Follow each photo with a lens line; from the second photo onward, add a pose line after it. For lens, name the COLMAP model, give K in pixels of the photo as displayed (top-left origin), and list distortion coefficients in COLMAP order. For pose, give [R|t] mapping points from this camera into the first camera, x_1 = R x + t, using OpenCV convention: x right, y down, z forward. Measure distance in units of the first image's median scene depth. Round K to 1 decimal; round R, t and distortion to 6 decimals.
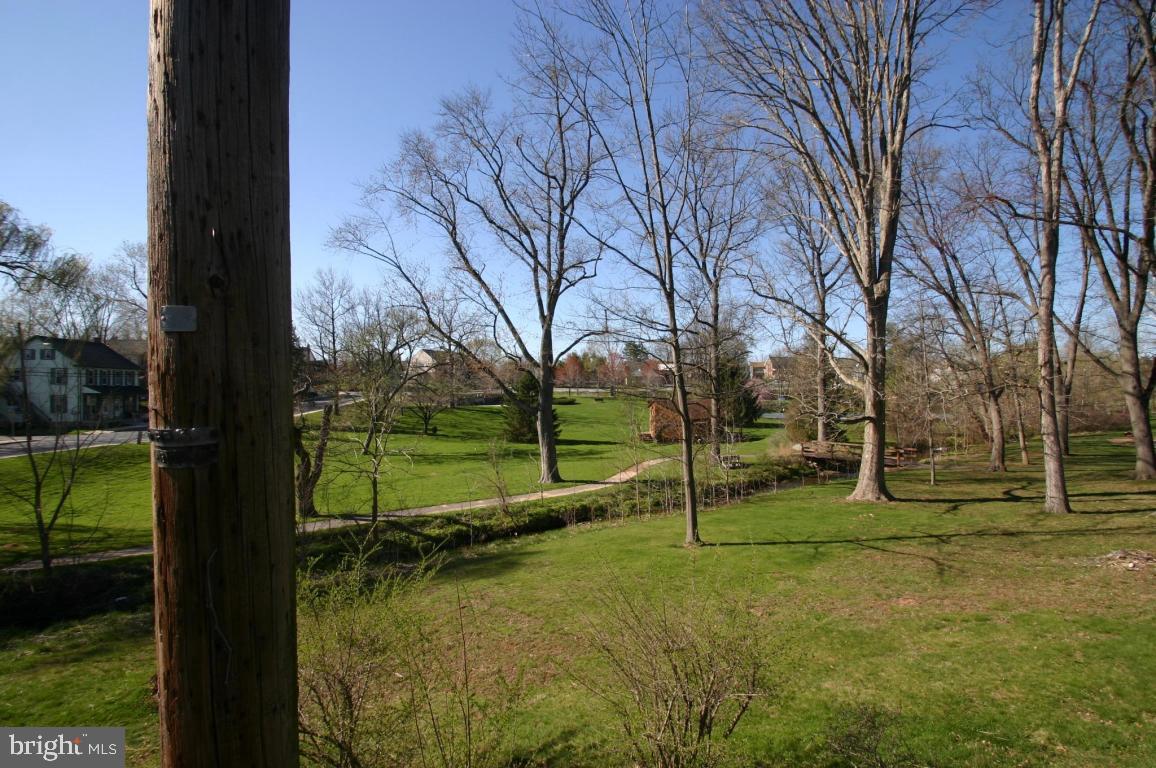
lens RADIAL K [[522.5, 0, 578.0], [0, 522.5, 384.0], [0, 0, 1]] dist [0.003184, -0.009464]
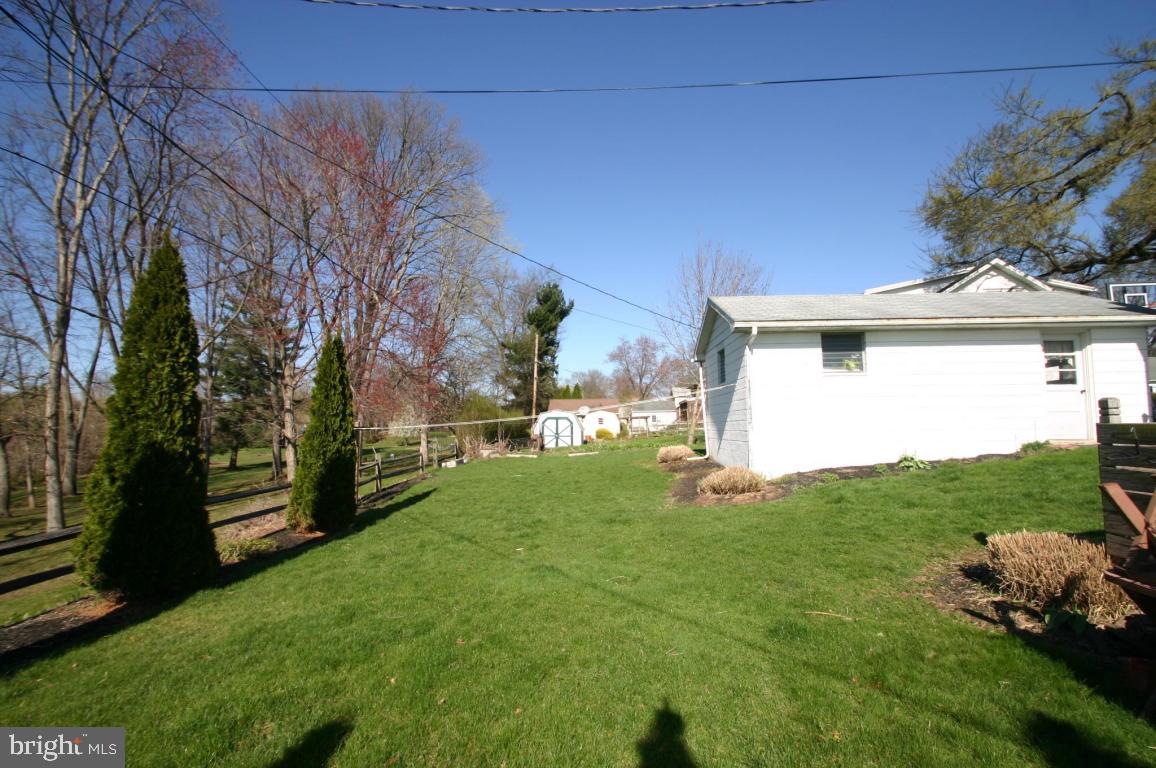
lens RADIAL K [[522.5, 0, 578.0], [0, 522.5, 384.0], [0, 0, 1]] dist [0.003184, -0.009464]
pose [[0.060127, 0.071936, 0.995595, -0.151777], [0.006877, 0.997346, -0.072478, -0.012108], [-0.998167, 0.011205, 0.059473, -0.190024]]
